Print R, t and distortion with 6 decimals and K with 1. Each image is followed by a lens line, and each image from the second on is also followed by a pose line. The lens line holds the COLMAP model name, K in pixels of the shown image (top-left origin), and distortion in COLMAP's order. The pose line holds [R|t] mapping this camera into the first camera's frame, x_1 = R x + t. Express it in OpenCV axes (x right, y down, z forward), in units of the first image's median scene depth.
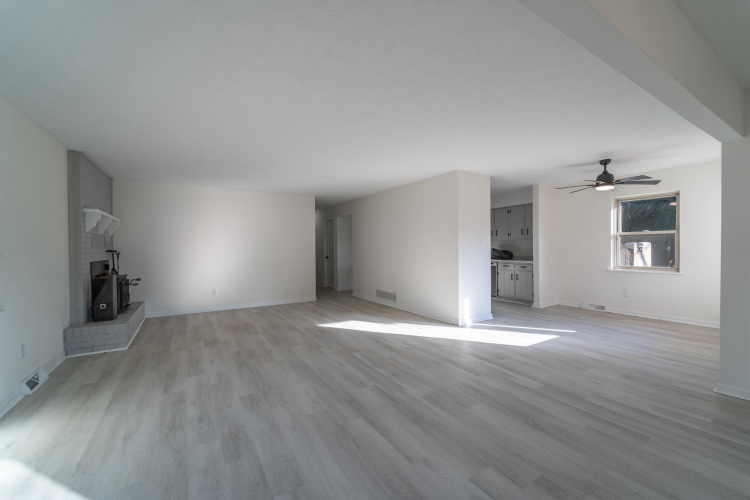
lens RADIAL K [[303.6, 0, 373.2], [0, 303.6, 252.5], [0, 0, 1]] dist [-0.000839, -0.001036]
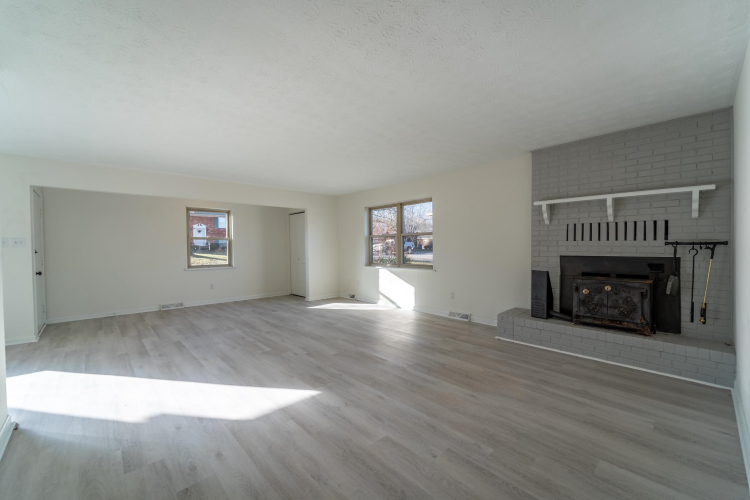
lens RADIAL K [[303.6, 0, 376.0], [0, 303.6, 249.4], [0, 0, 1]] dist [-0.000839, -0.001036]
pose [[-0.978901, 0.022522, -0.203092, -0.223555], [0.016639, 0.999392, 0.030629, -0.030064], [0.203658, 0.026603, -0.978681, 2.167600]]
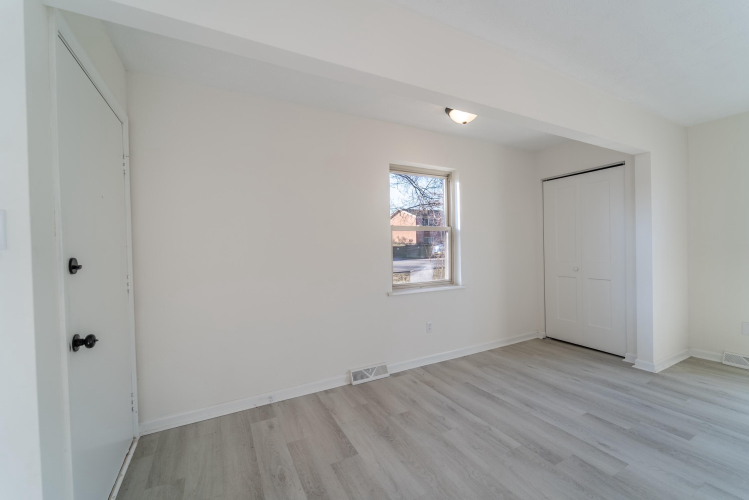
lens RADIAL K [[303.2, 0, 374.5], [0, 303.2, 252.2], [0, 0, 1]] dist [-0.000839, -0.001036]
pose [[-0.997474, 0.028964, 0.064857, 0.524716], [0.031293, 0.998891, 0.035175, -0.021412], [-0.063766, 0.037116, -0.997274, 0.989110]]
